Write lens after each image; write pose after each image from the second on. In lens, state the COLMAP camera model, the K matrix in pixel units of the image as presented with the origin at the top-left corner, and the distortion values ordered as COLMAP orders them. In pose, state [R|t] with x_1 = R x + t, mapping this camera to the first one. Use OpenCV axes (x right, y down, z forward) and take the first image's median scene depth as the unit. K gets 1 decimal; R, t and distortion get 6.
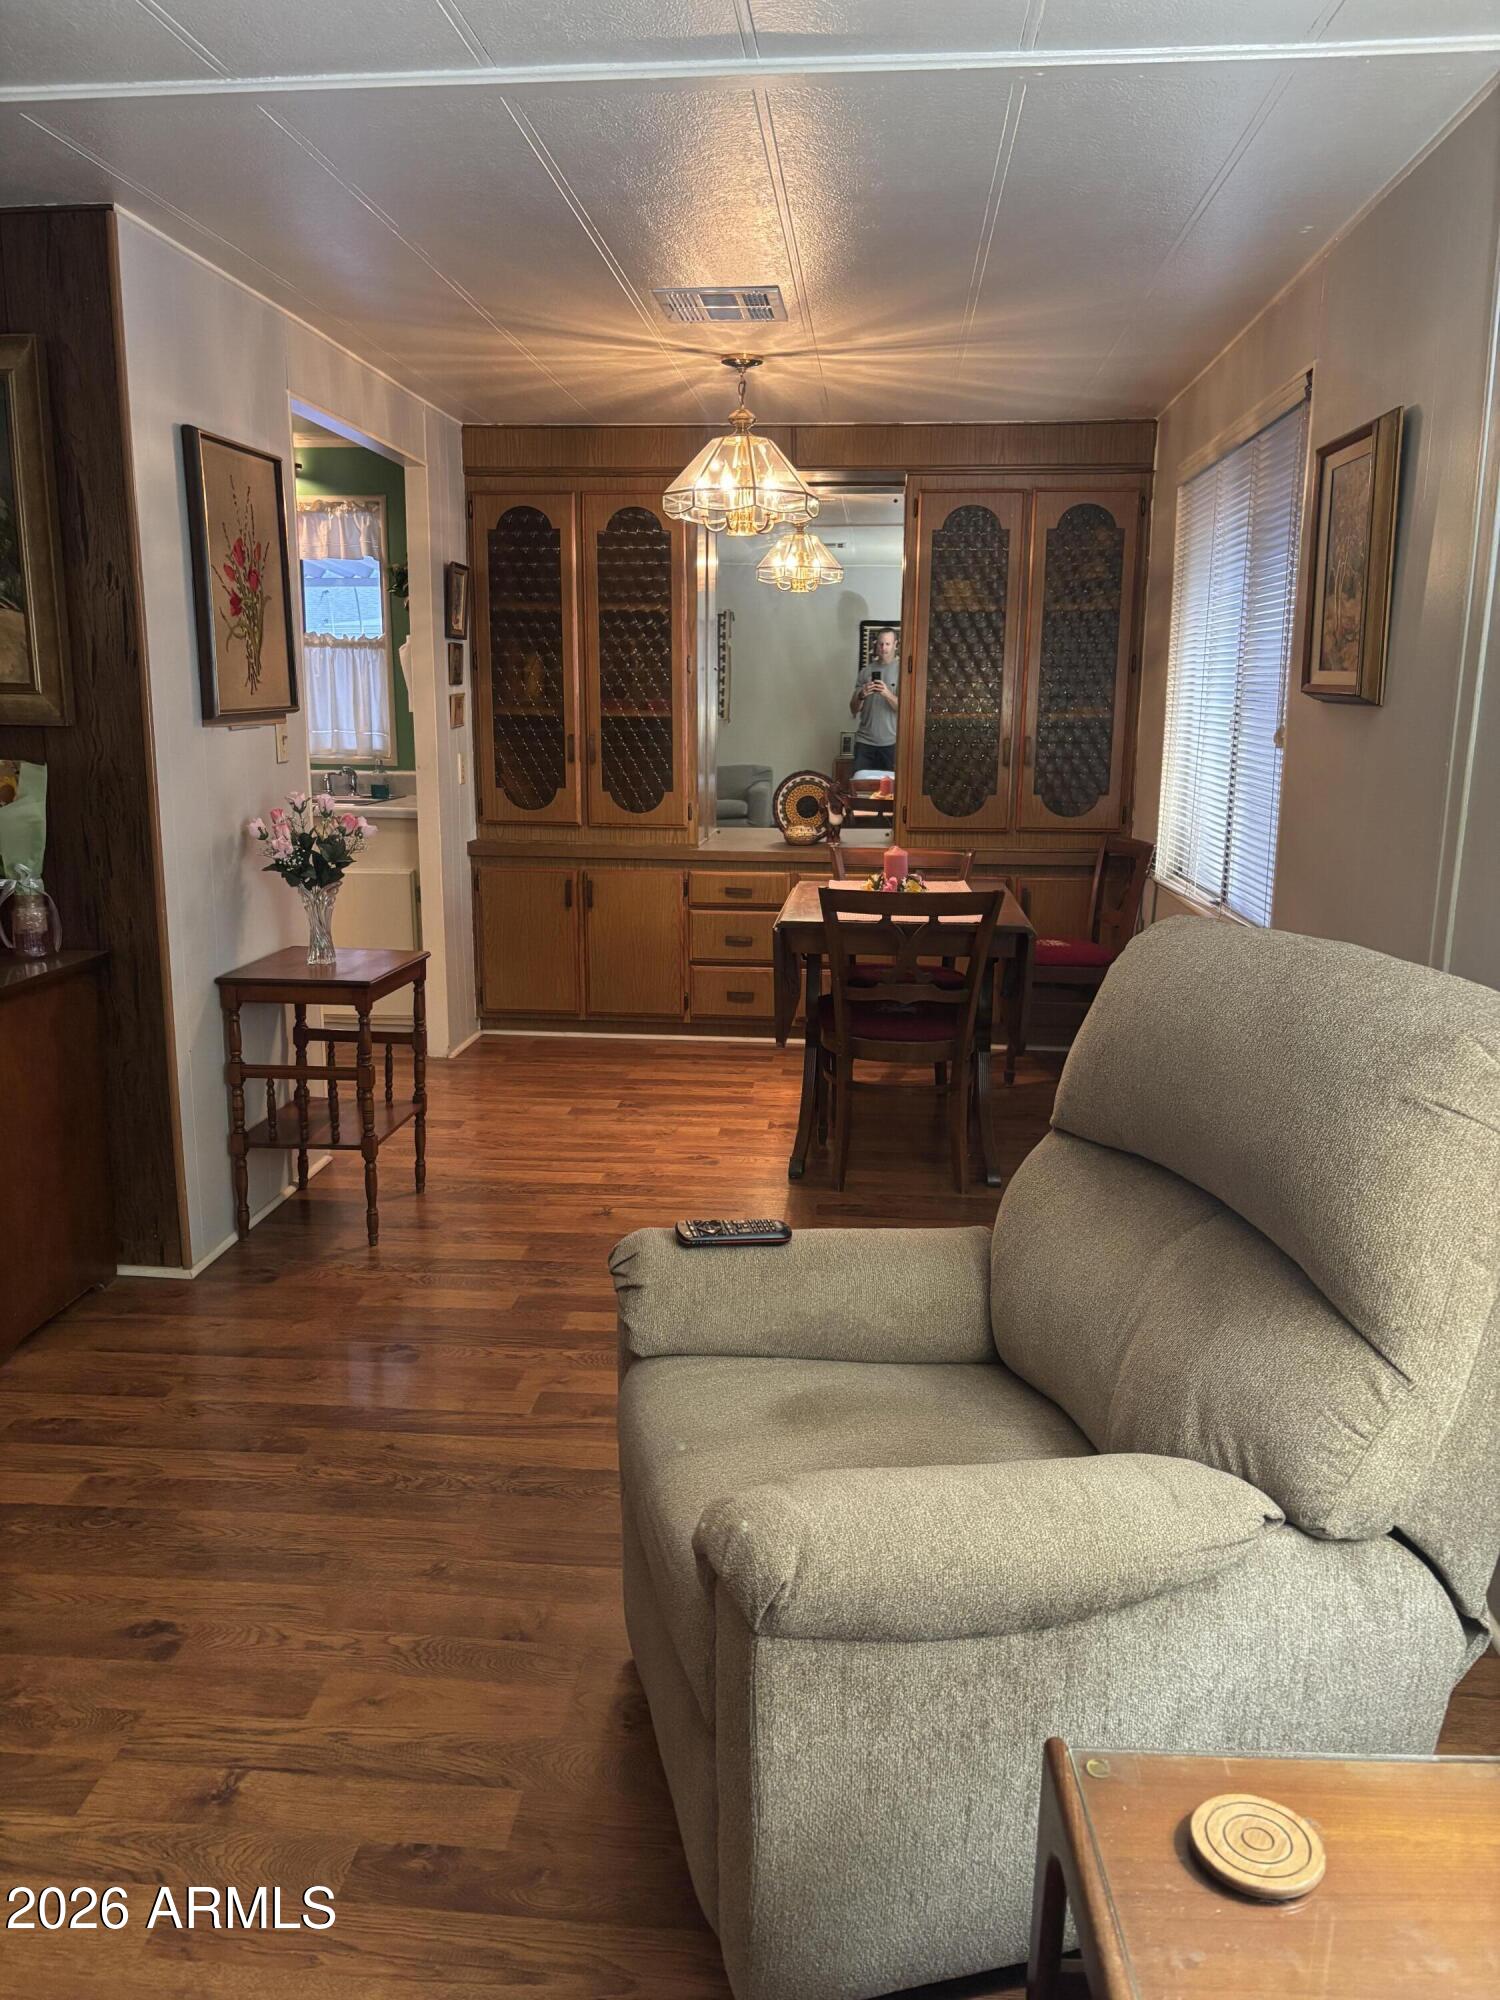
lens RADIAL K [[1531.0, 0, 738.7], [0, 1531.0, 999.9], [0, 0, 1]] dist [0.024897, -0.020478]
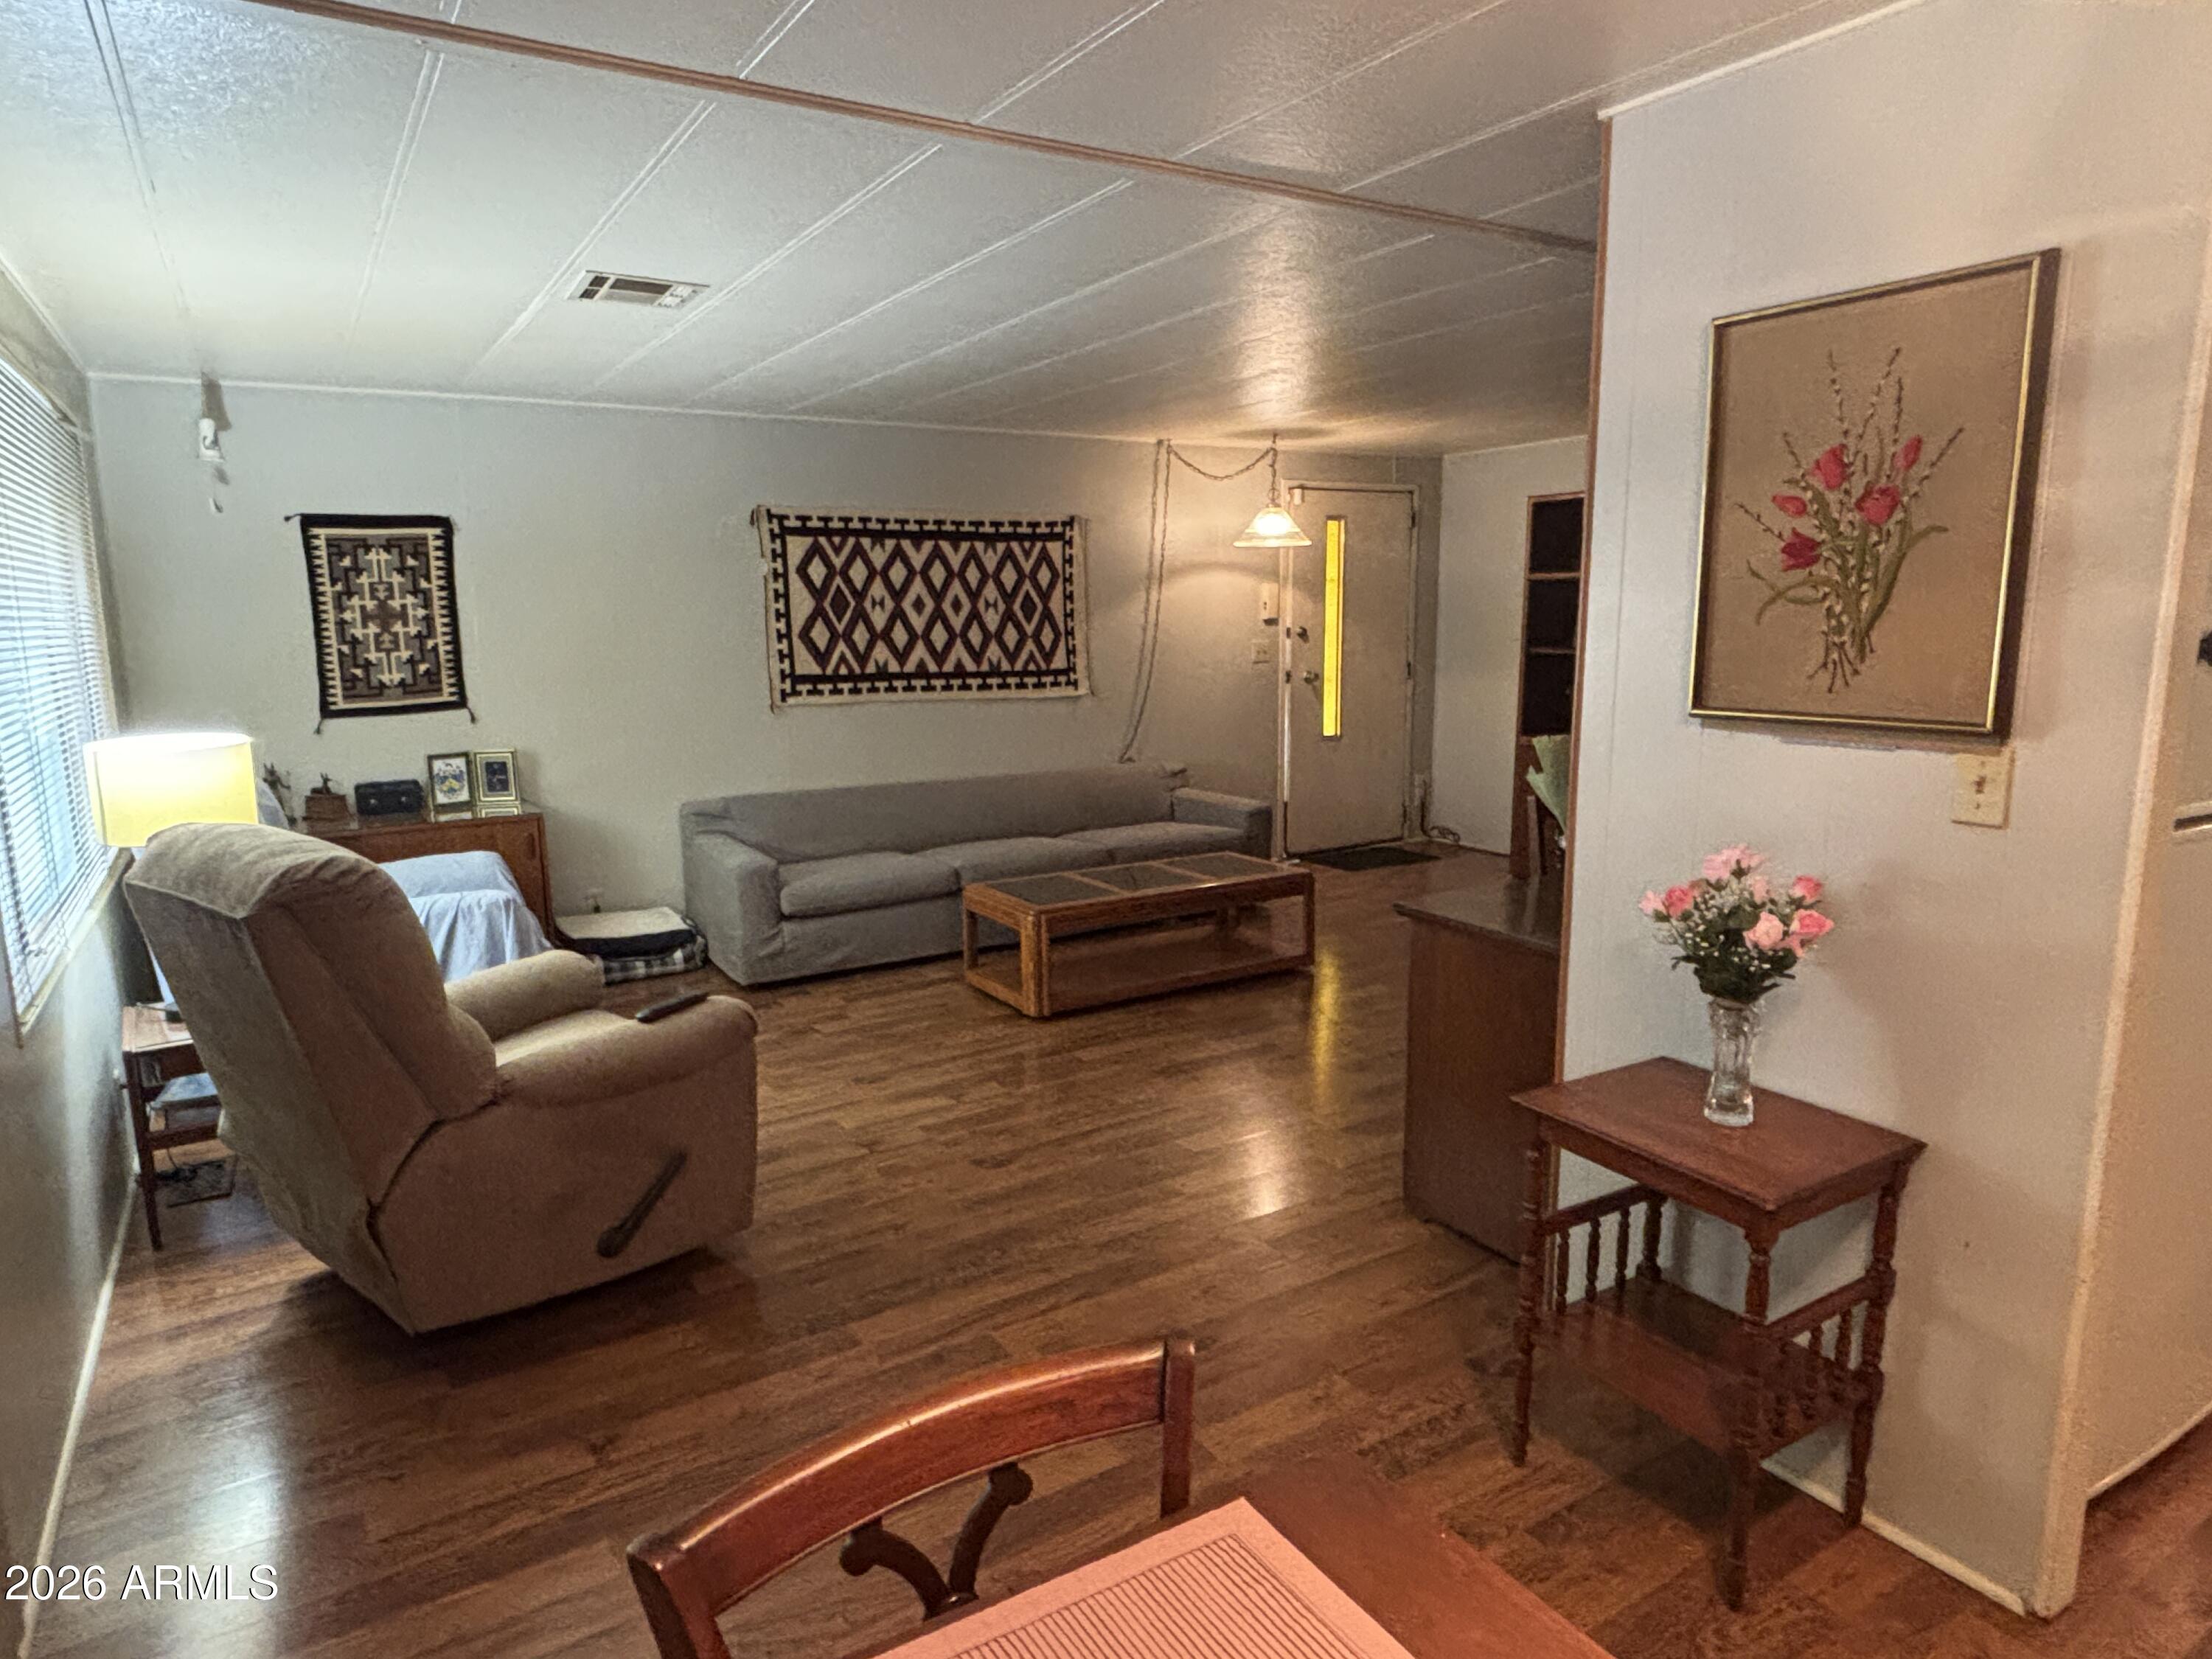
lens RADIAL K [[1319.6, 0, 1083.7], [0, 1319.6, 825.7], [0, 0, 1]] dist [0.009583, -0.003474]
pose [[-0.805565, 0.099957, -0.584016, 0.276890], [-0.116563, 0.939670, 0.321609, -0.325084], [0.580929, 0.327151, -0.745314, 1.414661]]
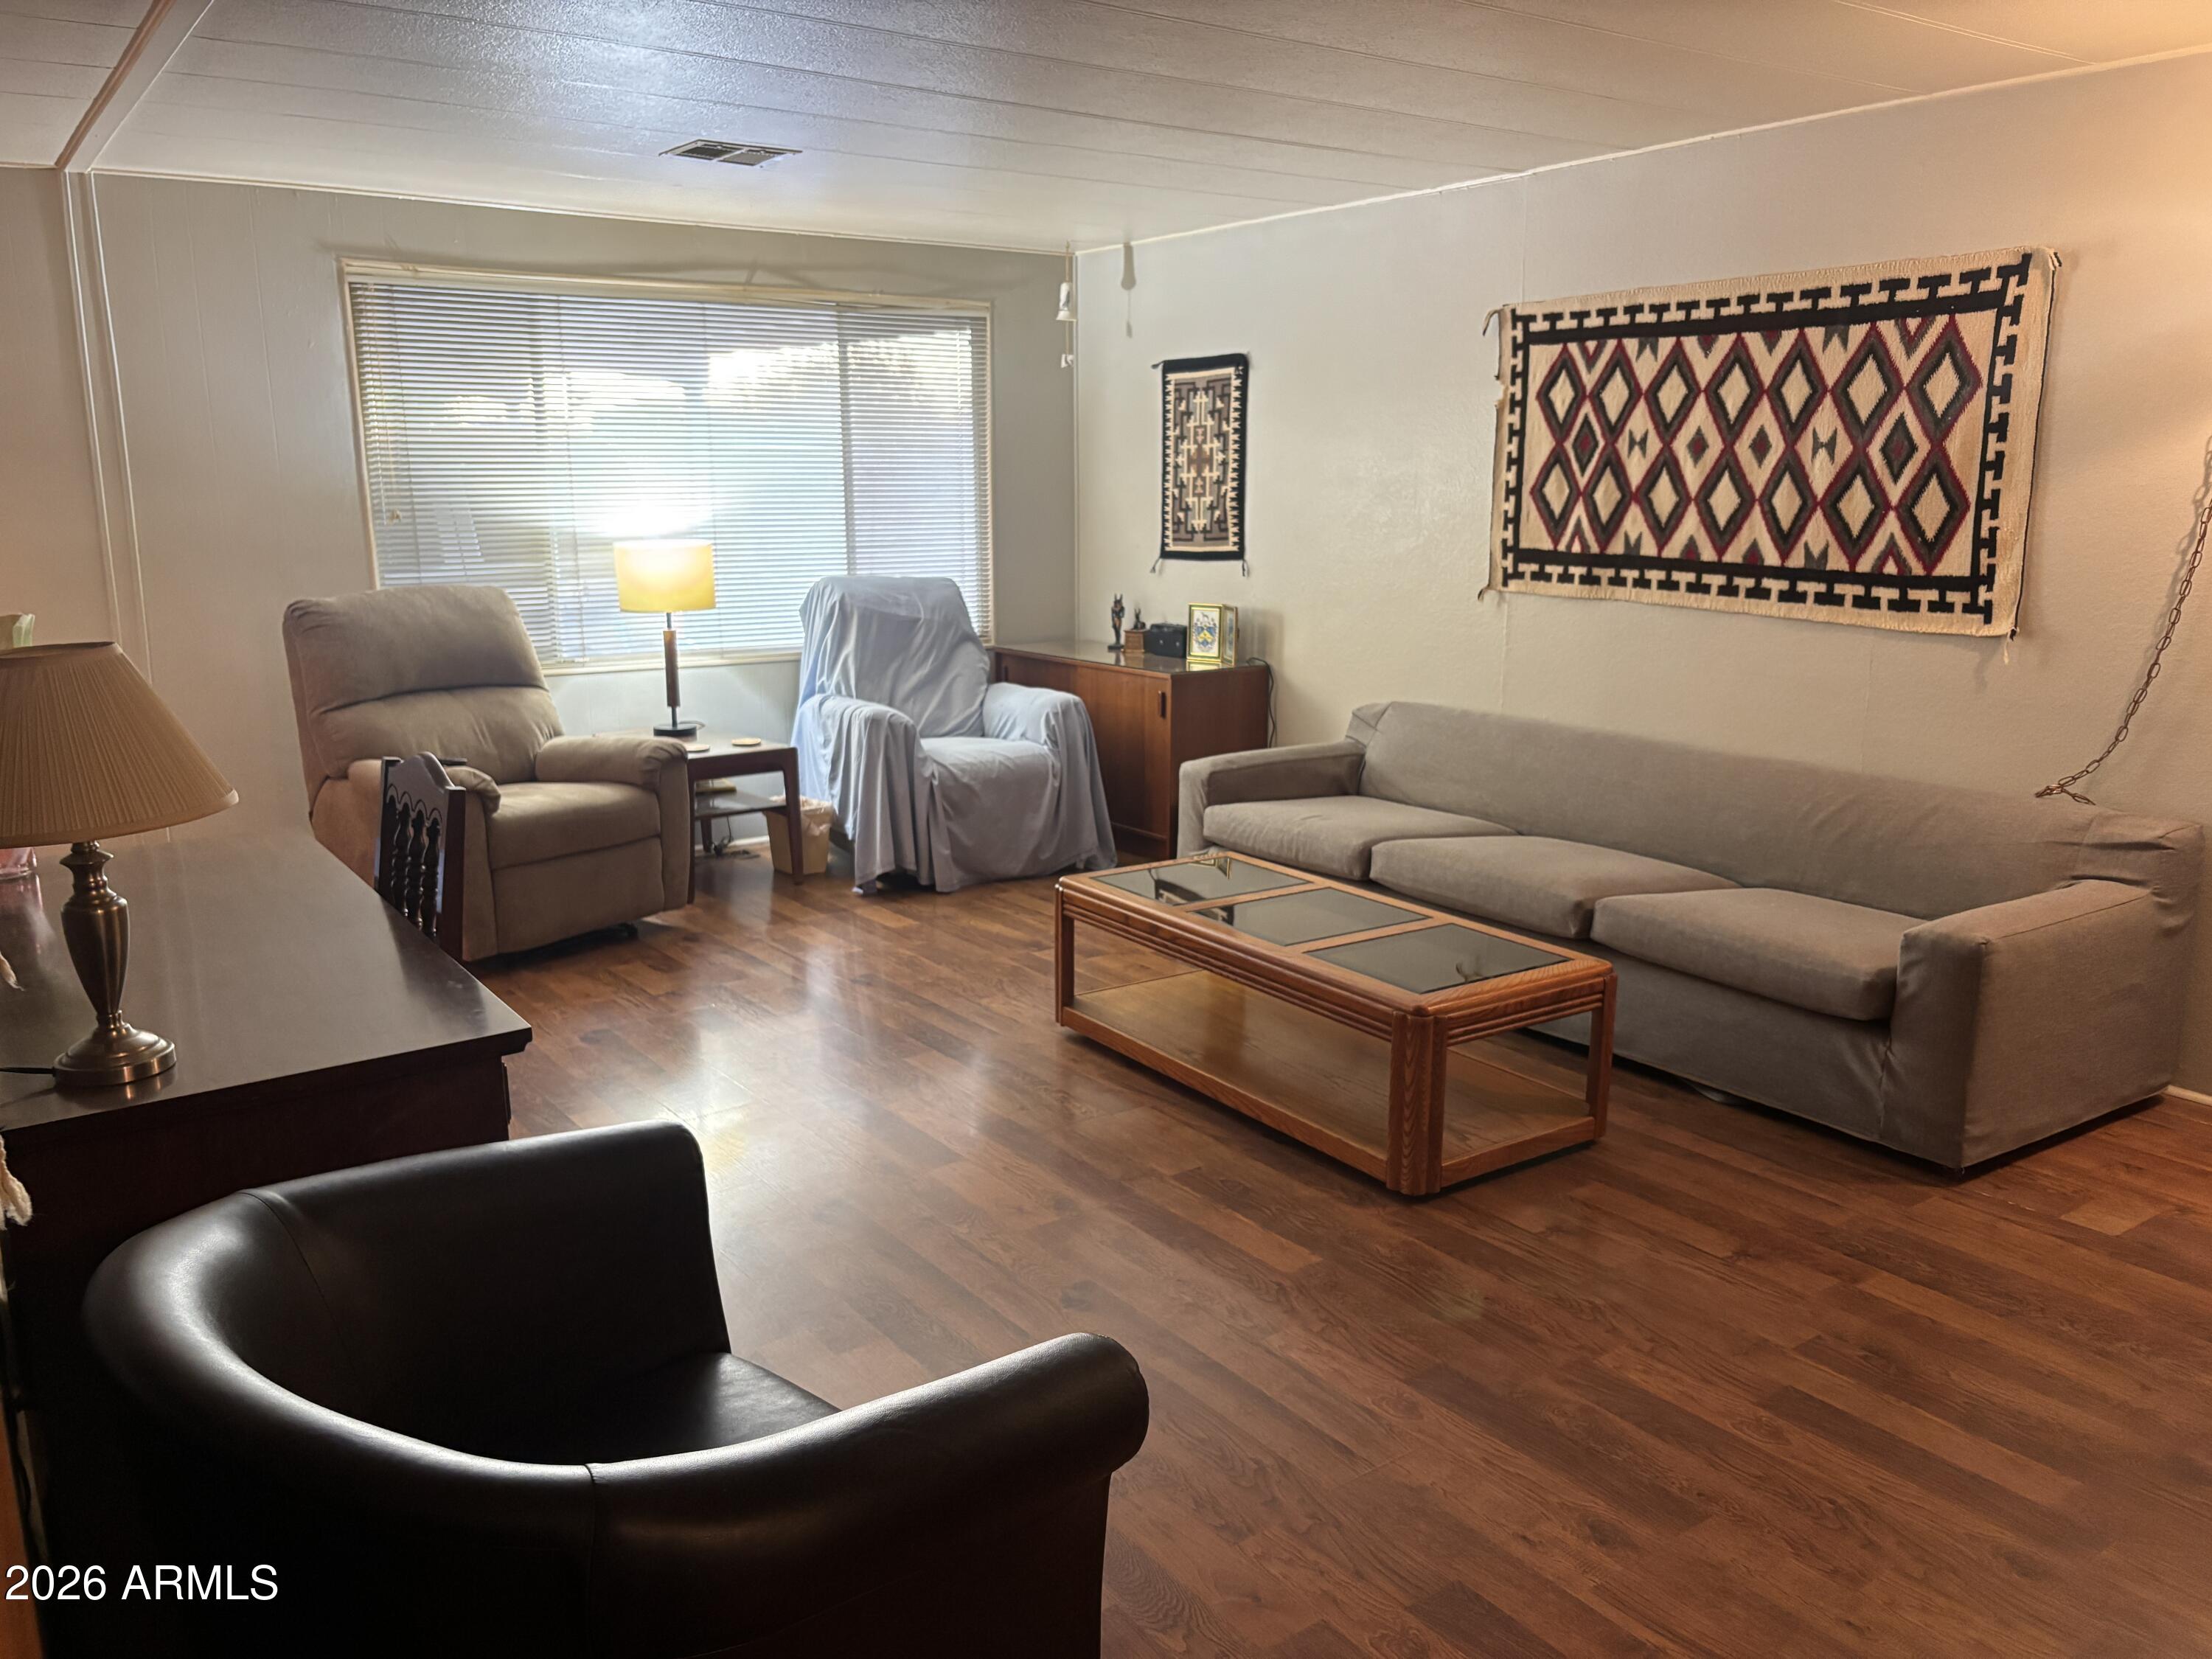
lens RADIAL K [[1693.3, 0, 1092.4], [0, 1693.3, 834.5], [0, 0, 1]] dist [0.024897, -0.020478]
pose [[-0.654428, -0.163773, 0.738175, -1.449896], [0.155392, 0.926293, 0.343271, -0.256869], [-0.739985, 0.339353, -0.580743, 1.098322]]
